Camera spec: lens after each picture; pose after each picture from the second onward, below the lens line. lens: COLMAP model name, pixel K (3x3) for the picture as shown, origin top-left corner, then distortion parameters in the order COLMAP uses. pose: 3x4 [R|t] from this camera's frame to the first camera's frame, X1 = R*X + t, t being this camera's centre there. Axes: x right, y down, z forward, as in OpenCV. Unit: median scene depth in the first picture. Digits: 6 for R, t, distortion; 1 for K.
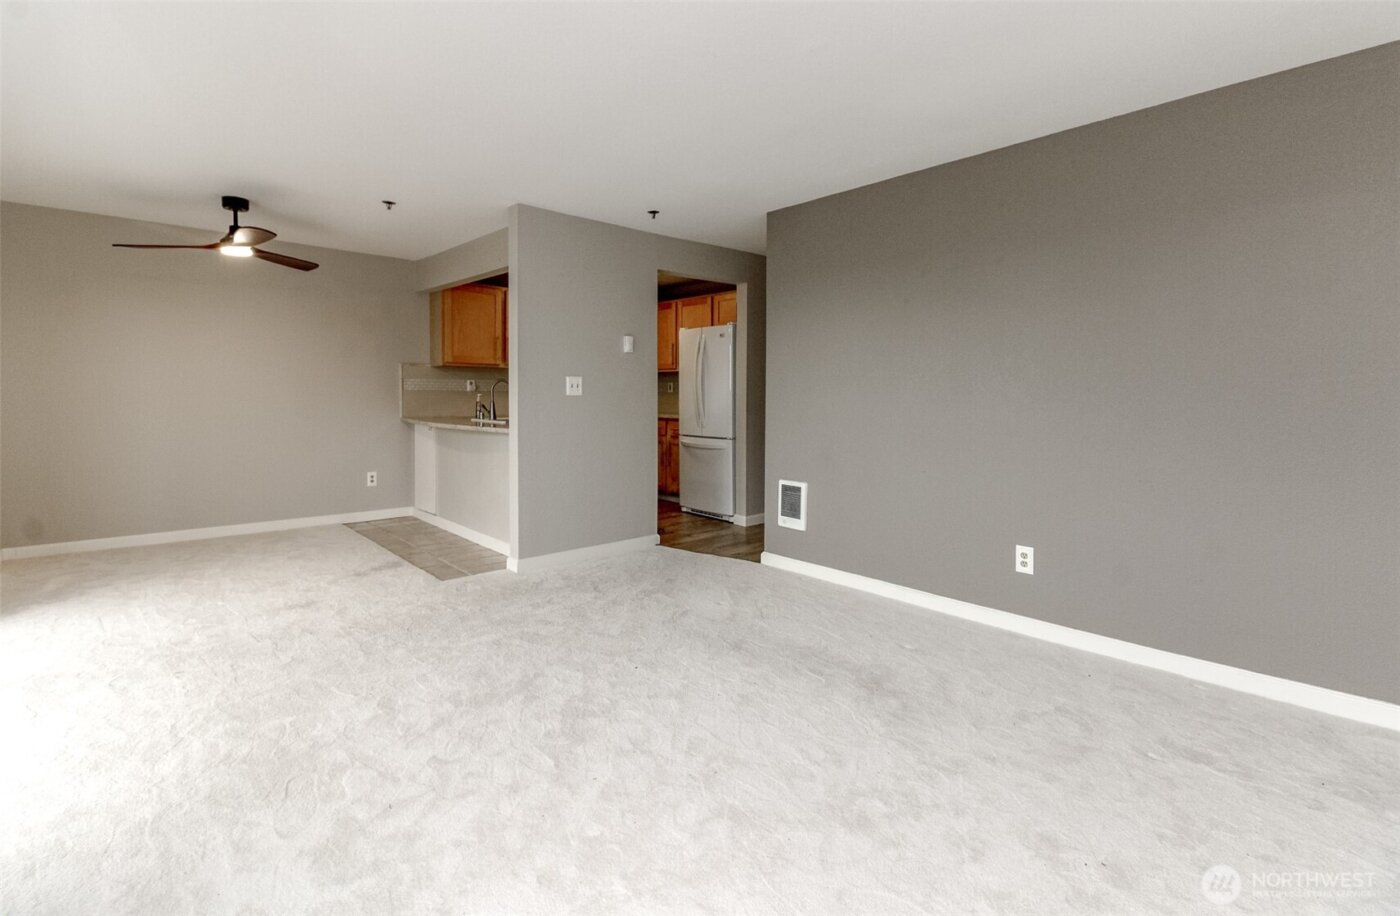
lens RADIAL K [[631.8, 0, 680.2], [0, 631.8, 416.5], [0, 0, 1]] dist [-0.001594, -0.001014]
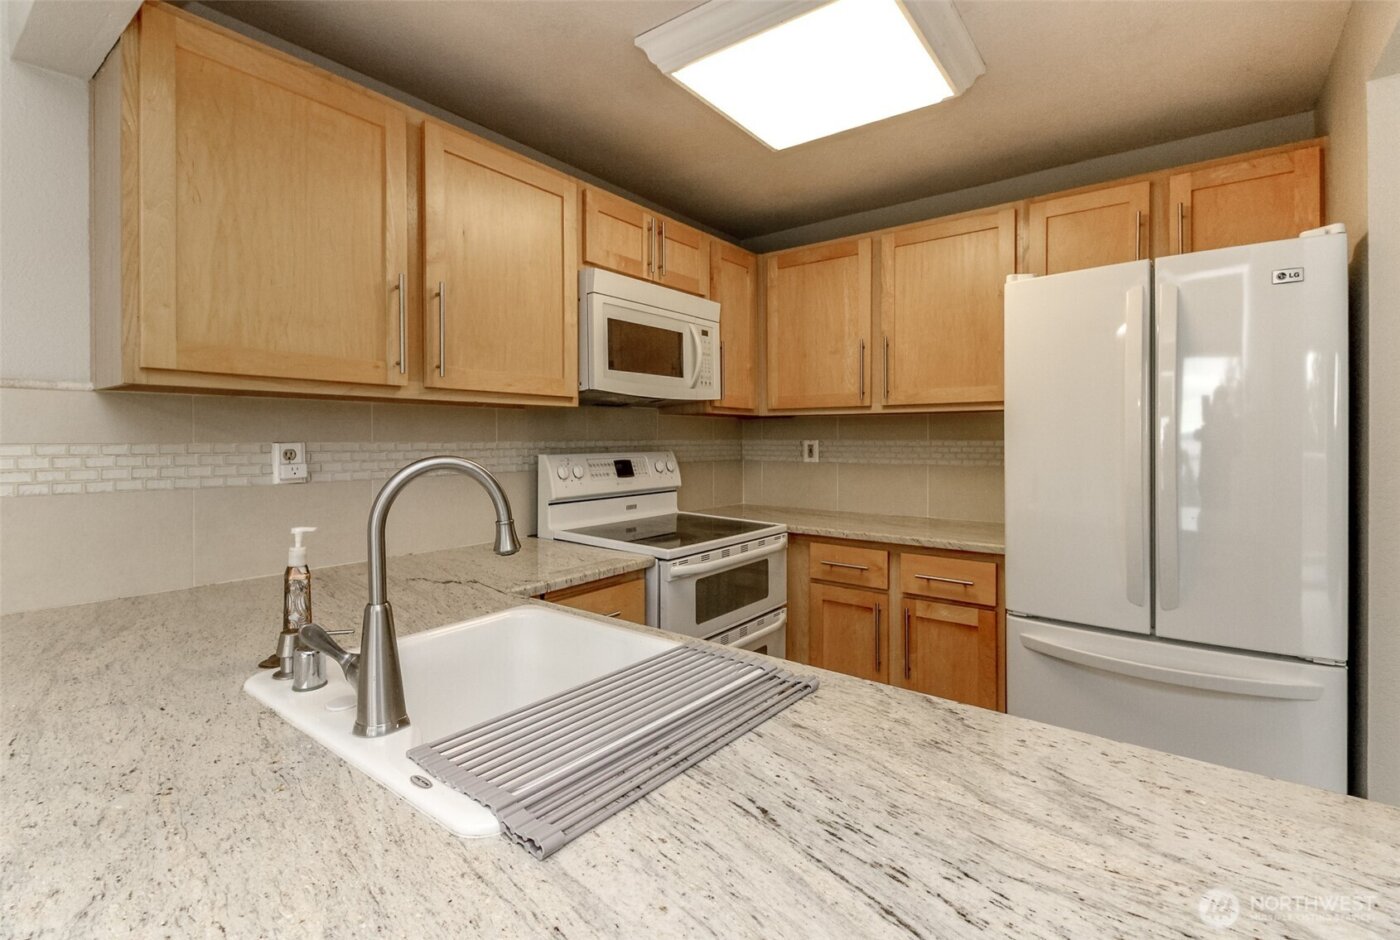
lens RADIAL K [[644.9, 0, 691.2], [0, 644.9, 433.9], [0, 0, 1]] dist [0.014090, -0.002571]
pose [[0.983899, -0.006614, 0.178606, -0.232126], [0.014594, 0.998951, -0.043403, -0.052219], [-0.178131, 0.045311, 0.982963, 0.768319]]
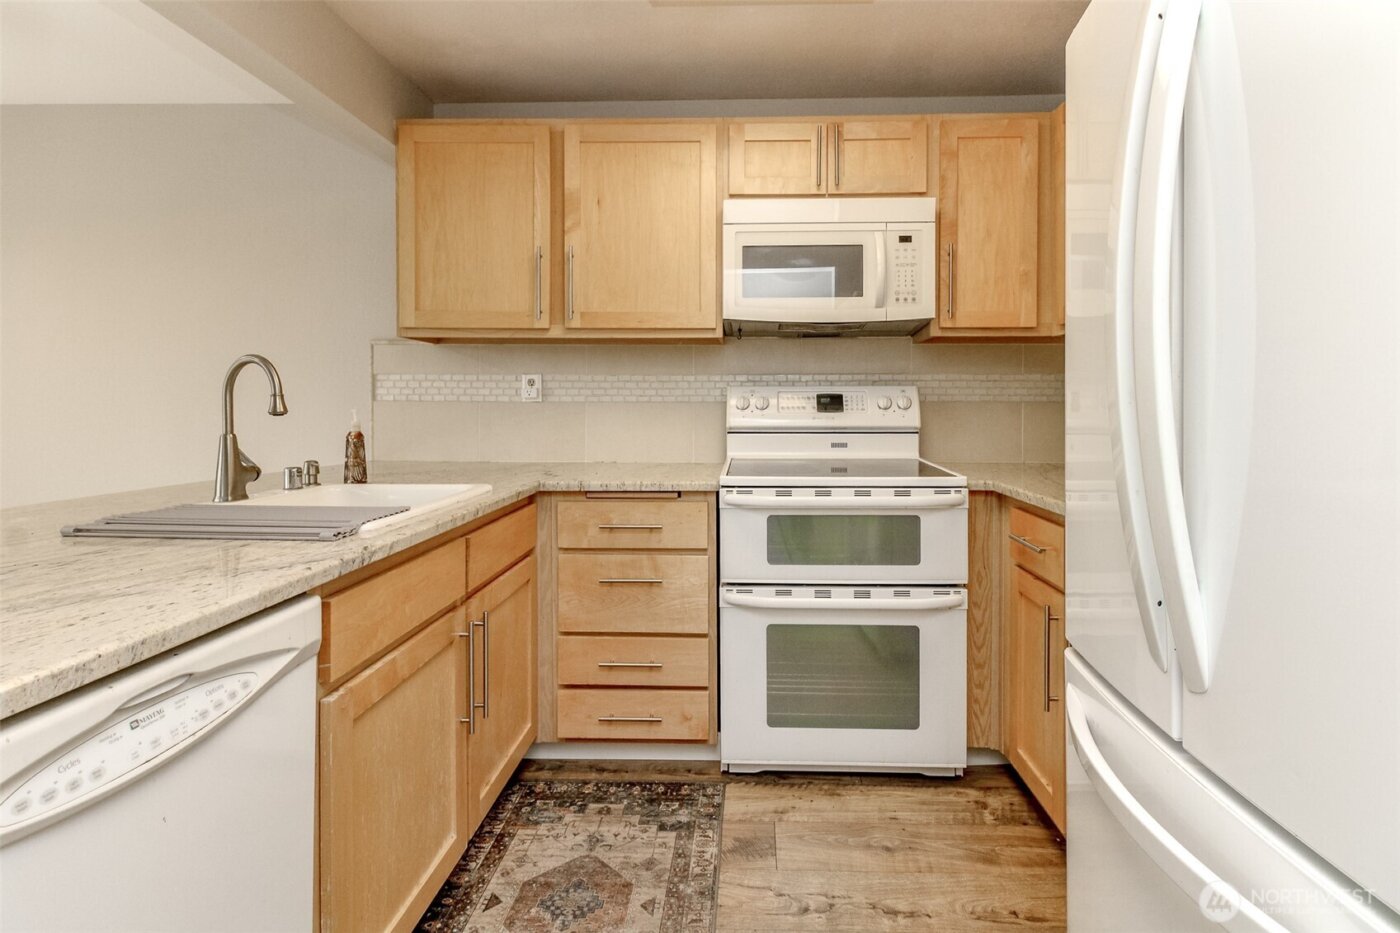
lens RADIAL K [[639.9, 0, 728.2], [0, 639.9, 403.2], [0, 0, 1]] dist [0.024033, -0.010948]
pose [[0.728149, -0.008652, -0.685364, 0.049288], [-0.023887, 0.998993, -0.037989, -0.029773], [0.685002, 0.044033, 0.727209, 0.875786]]
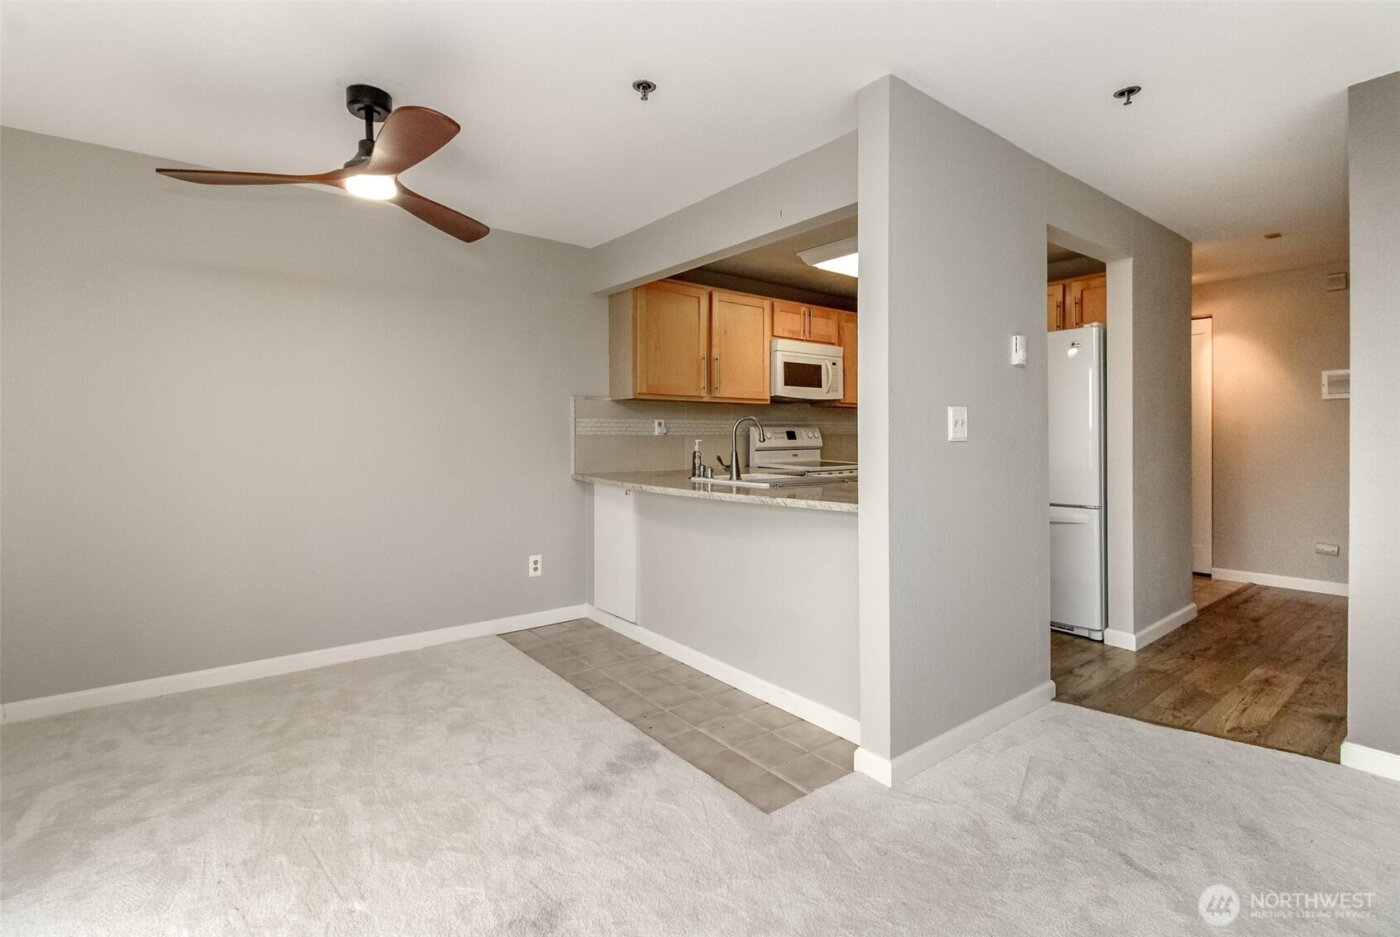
lens RADIAL K [[639.9, 0, 691.1], [0, 639.9, 448.0], [0, 0, 1]] dist [0.024033, -0.010948]
pose [[0.997094, -0.007032, -0.075850, -0.269277], [0.005589, 0.999800, -0.019222, -0.013545], [0.075970, 0.018742, 0.996934, 0.324227]]
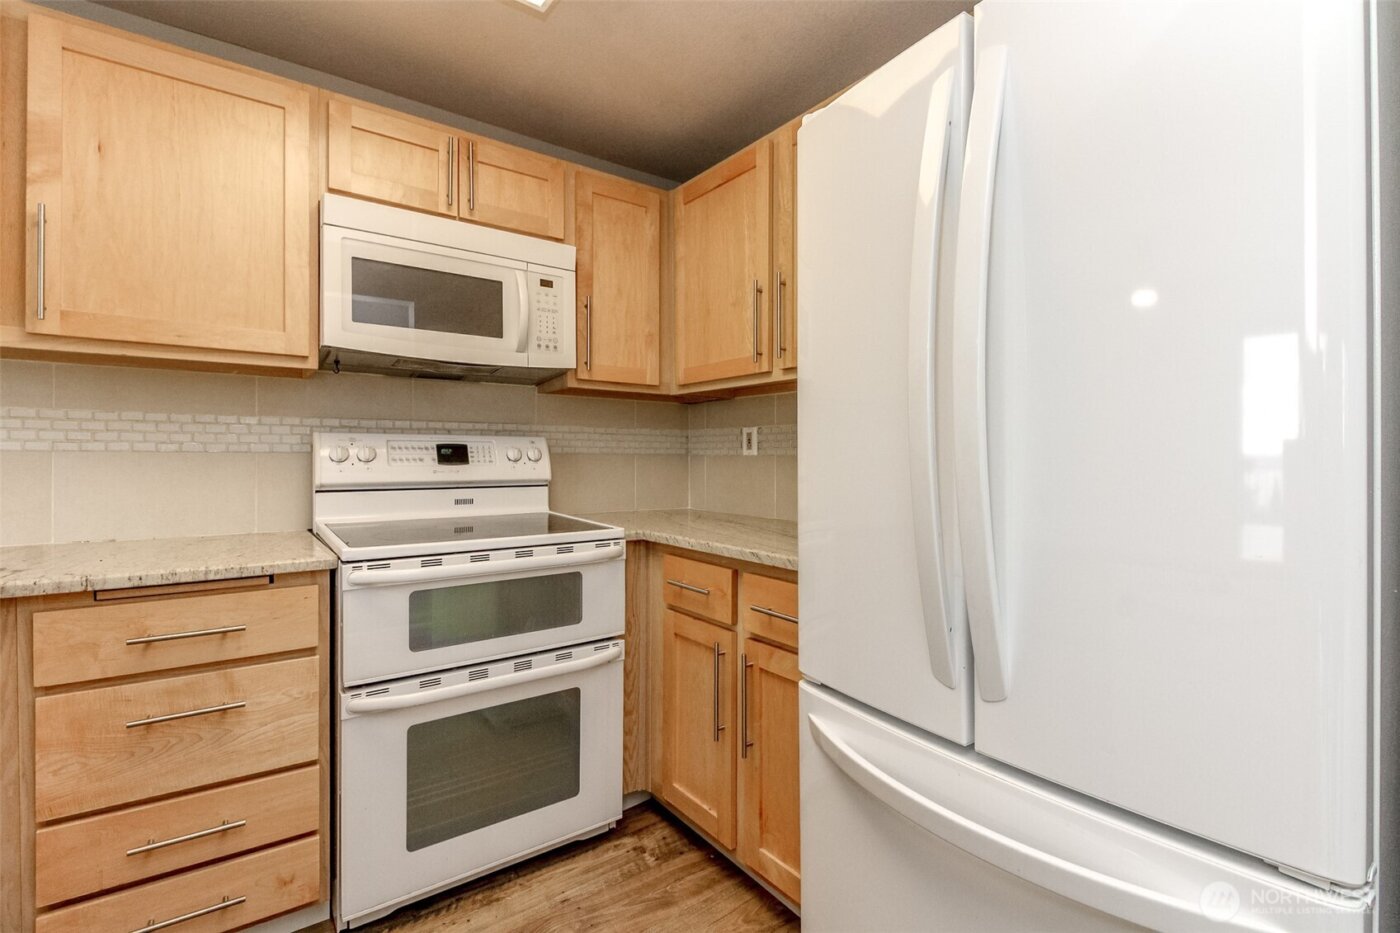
lens RADIAL K [[639.9, 0, 705.0], [0, 639.9, 449.2], [0, 0, 1]] dist [0.024033, -0.010948]
pose [[0.994855, -0.003987, -0.101229, -0.009030], [-0.001476, 0.998549, -0.053833, -0.030696], [0.101296, 0.053706, 0.993406, 0.872659]]
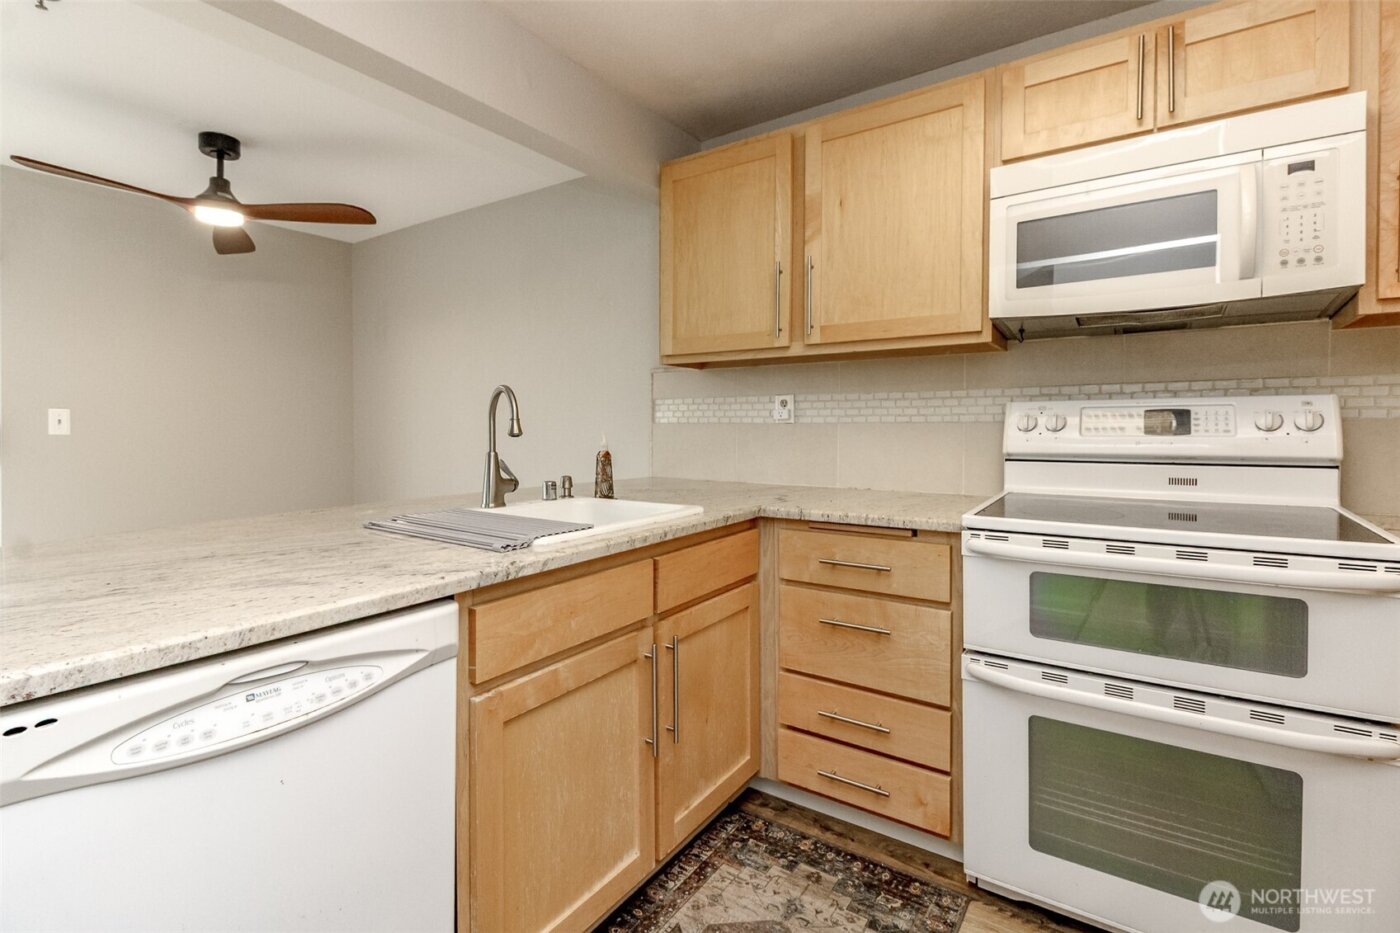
lens RADIAL K [[639.9, 0, 677.9], [0, 639.9, 431.1], [0, 0, 1]] dist [0.024033, -0.010948]
pose [[0.242184, -0.000196, -0.970230, 0.048701], [-0.034865, 0.999352, -0.008905, -0.032713], [0.969604, 0.035984, 0.242020, 0.933268]]
